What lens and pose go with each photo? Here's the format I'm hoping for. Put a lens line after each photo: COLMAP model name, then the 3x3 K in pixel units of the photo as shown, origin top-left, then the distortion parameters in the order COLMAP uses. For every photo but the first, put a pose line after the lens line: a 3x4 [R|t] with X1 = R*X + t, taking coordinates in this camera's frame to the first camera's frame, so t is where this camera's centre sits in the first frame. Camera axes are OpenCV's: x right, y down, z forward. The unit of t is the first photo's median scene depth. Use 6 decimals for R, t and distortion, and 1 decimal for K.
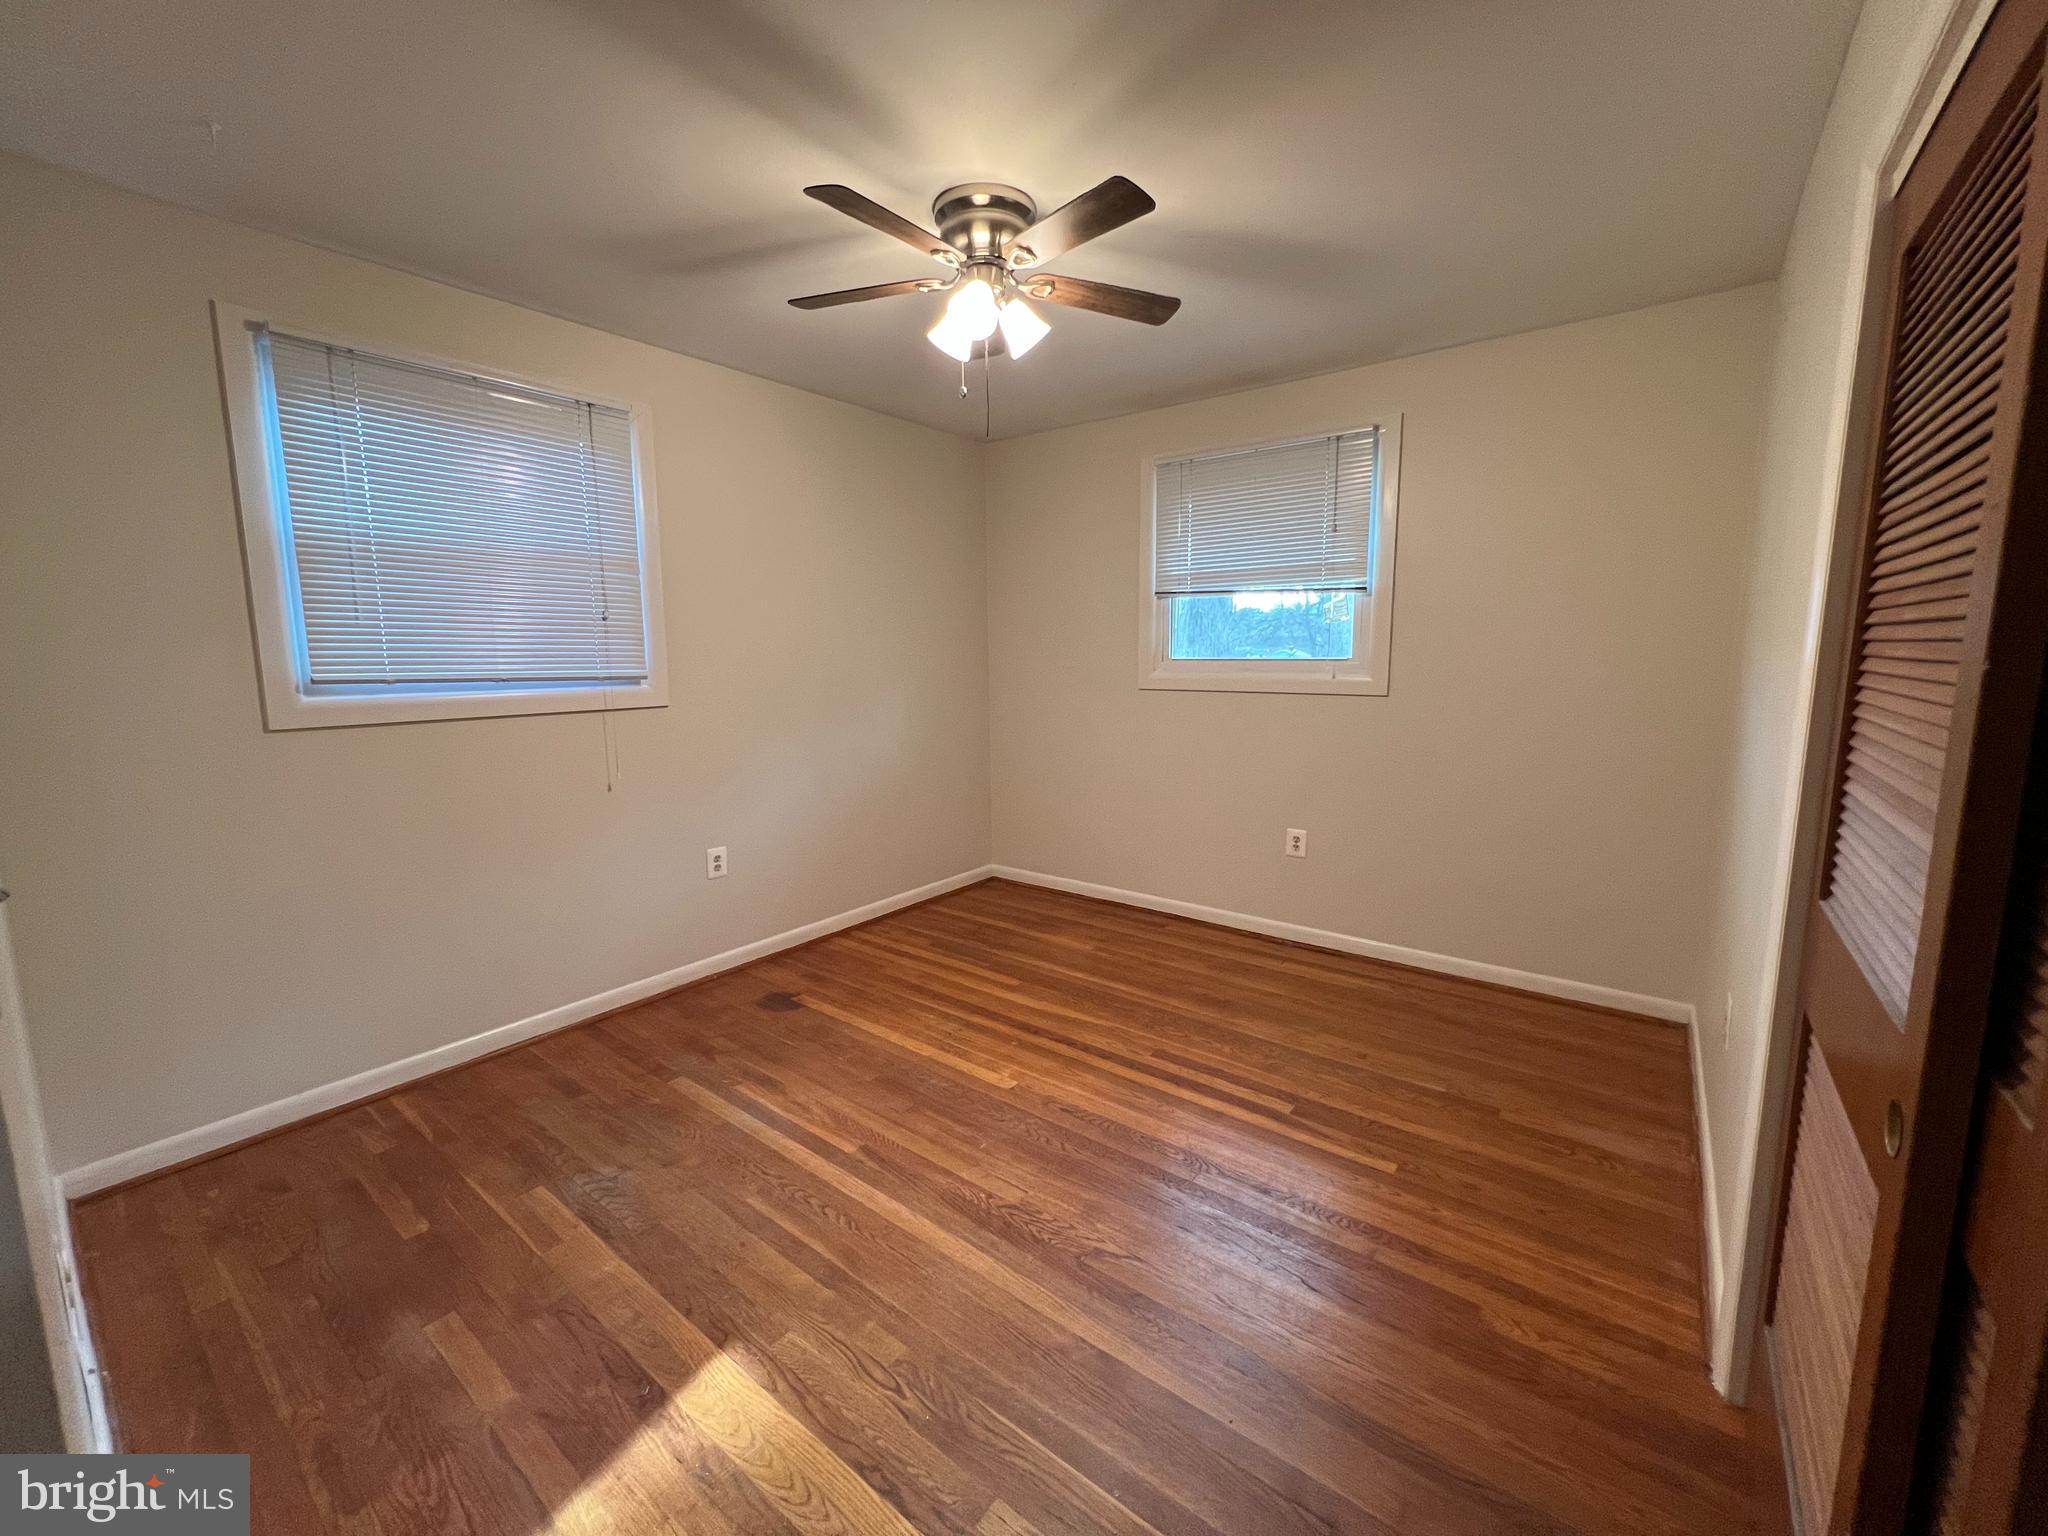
lens RADIAL K [[814.1, 0, 1020.3], [0, 814.1, 770.0], [0, 0, 1]] dist [-0.003428, 0.001435]
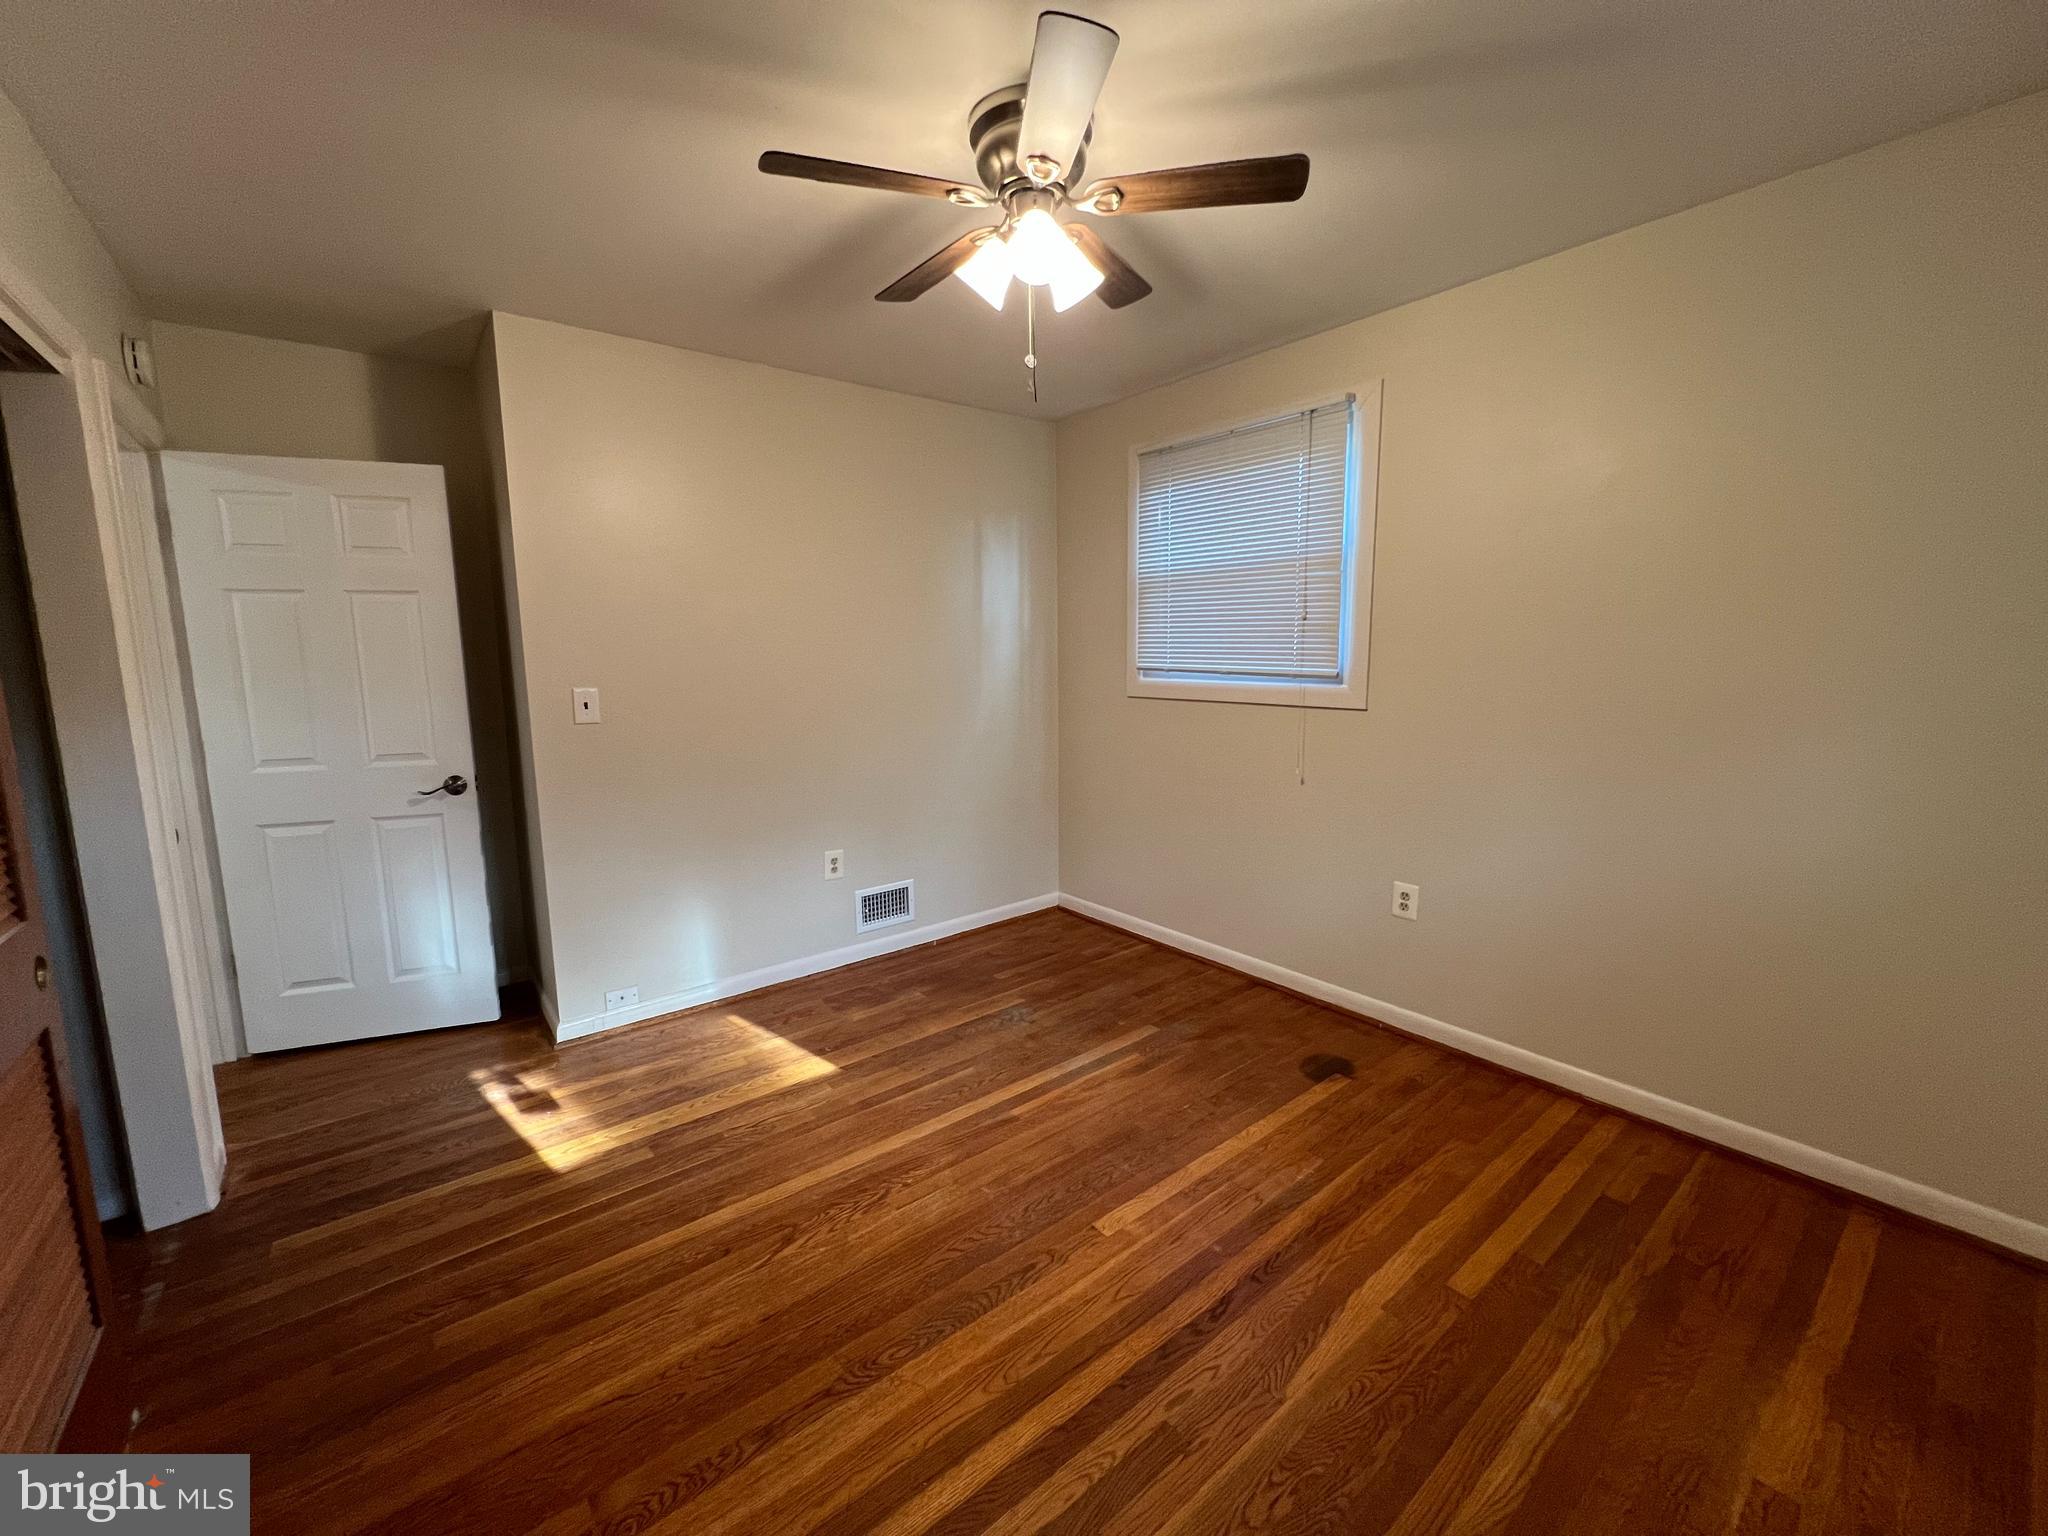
lens RADIAL K [[814.1, 0, 1015.0], [0, 814.1, 767.5], [0, 0, 1]] dist [-0.003428, 0.001435]
pose [[-0.242472, 0.153192, -0.957987, 0.593803], [-0.129241, 0.973553, 0.188393, -0.147406], [0.961511, 0.169492, -0.216261, 0.893421]]
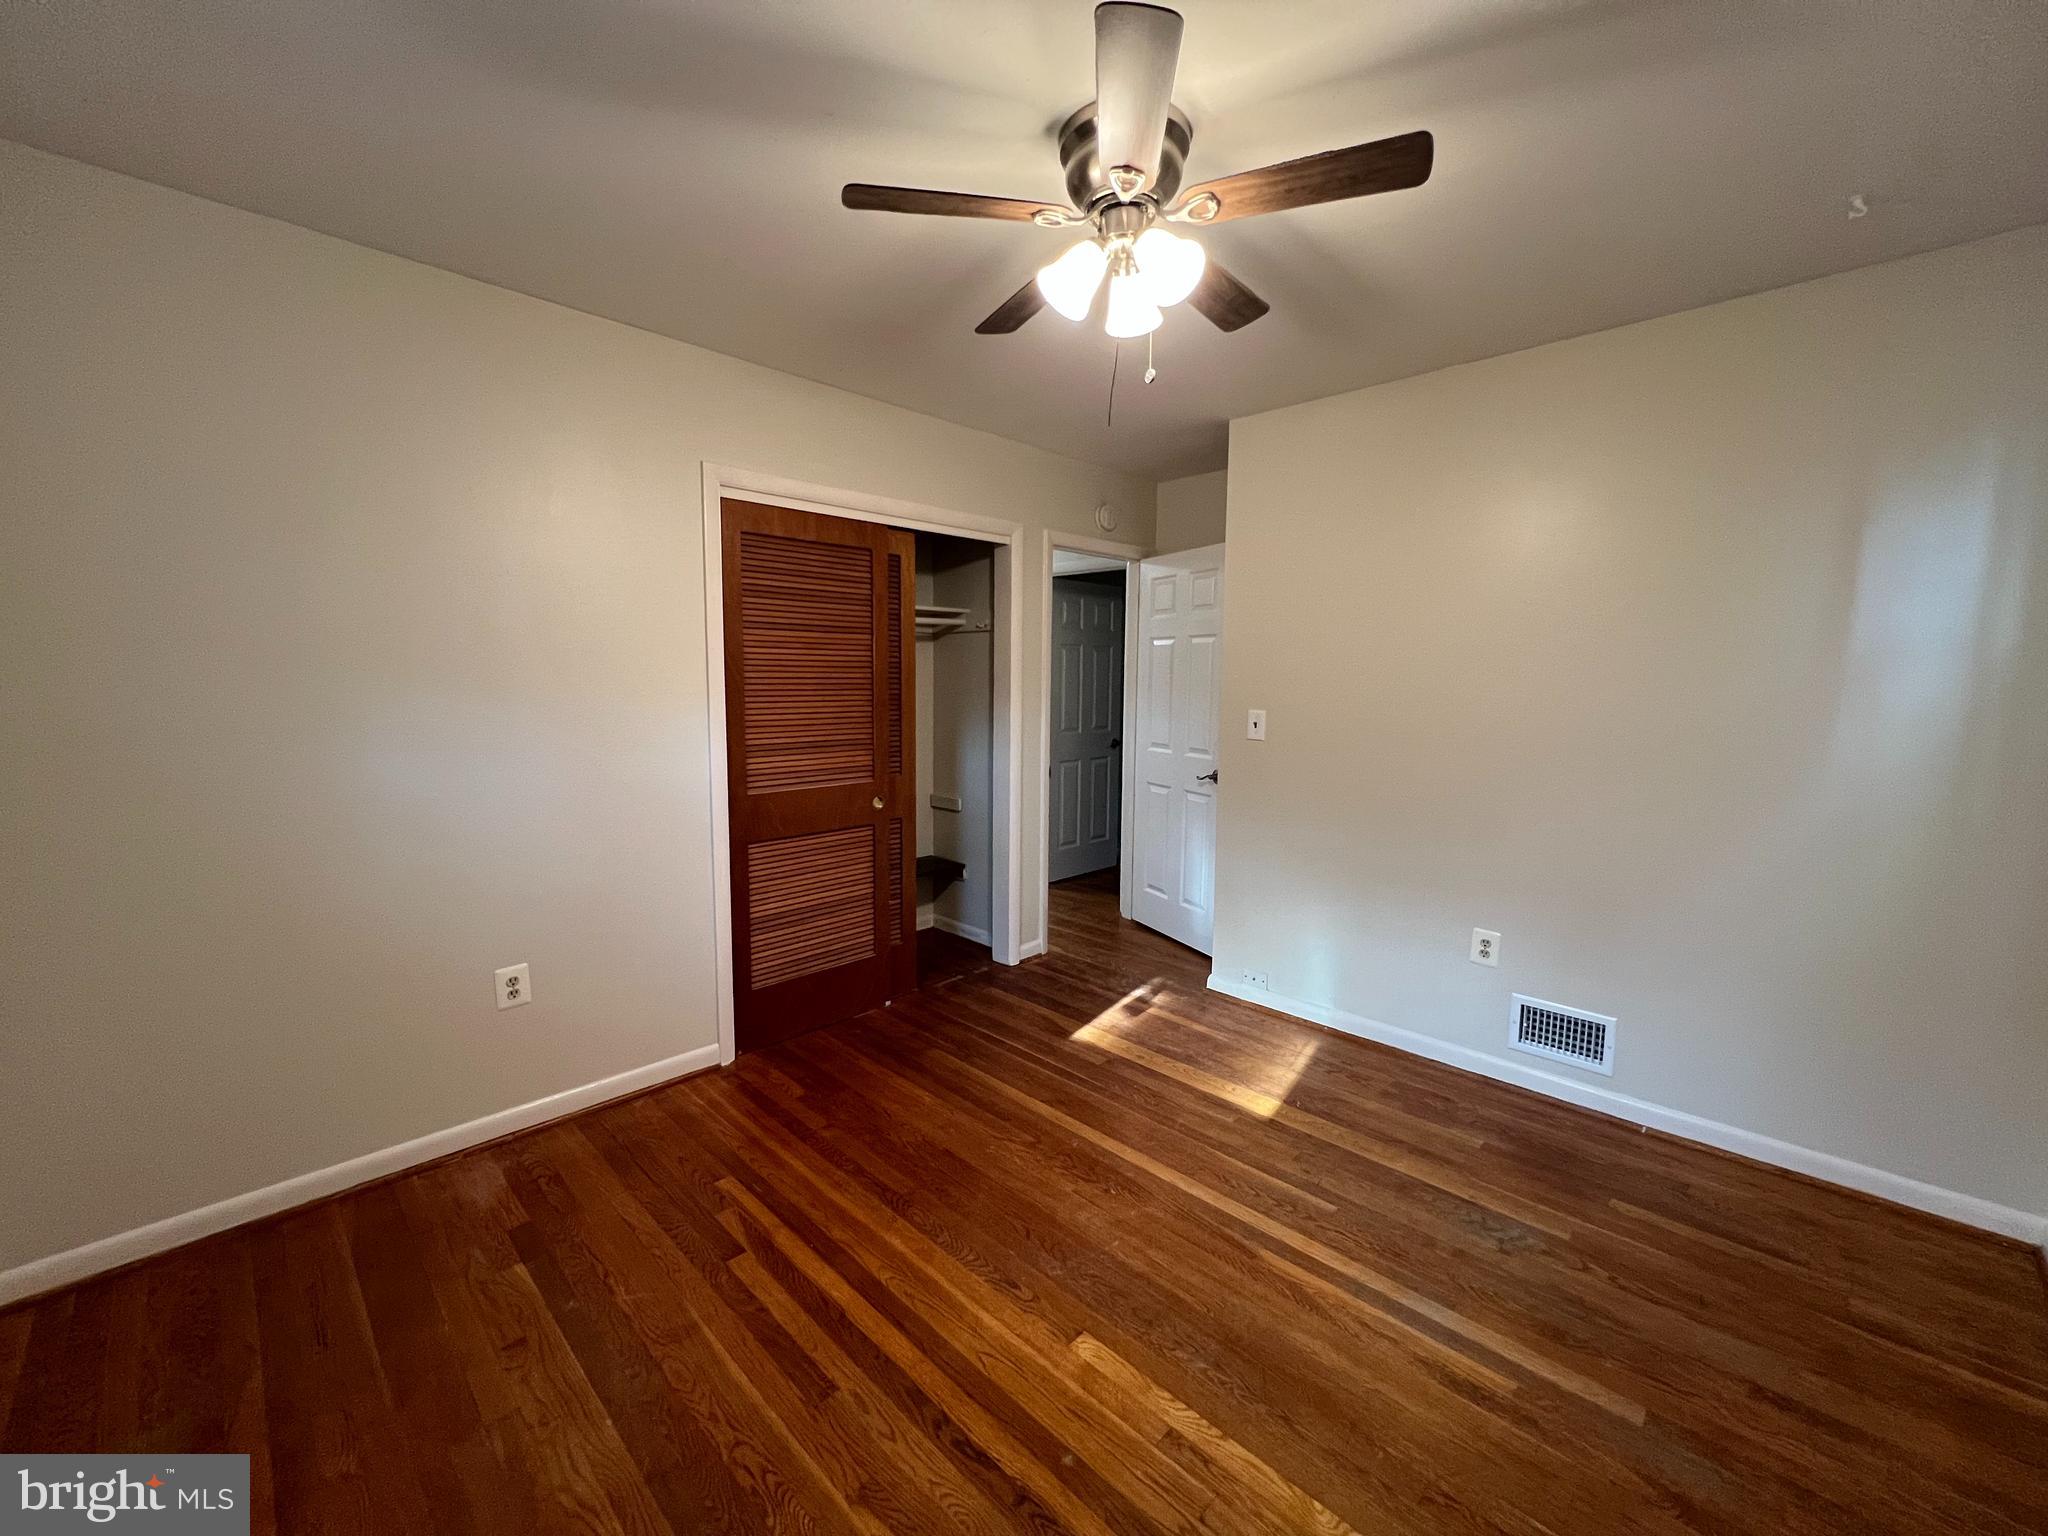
lens RADIAL K [[814.1, 0, 1019.9], [0, 814.1, 770.4], [0, 0, 1]] dist [-0.003428, 0.001435]
pose [[-0.992649, -0.013942, 0.120220, -0.031491], [0.018063, 0.965148, 0.261079, -0.216723], [-0.119671, 0.261332, -0.957802, 1.346529]]
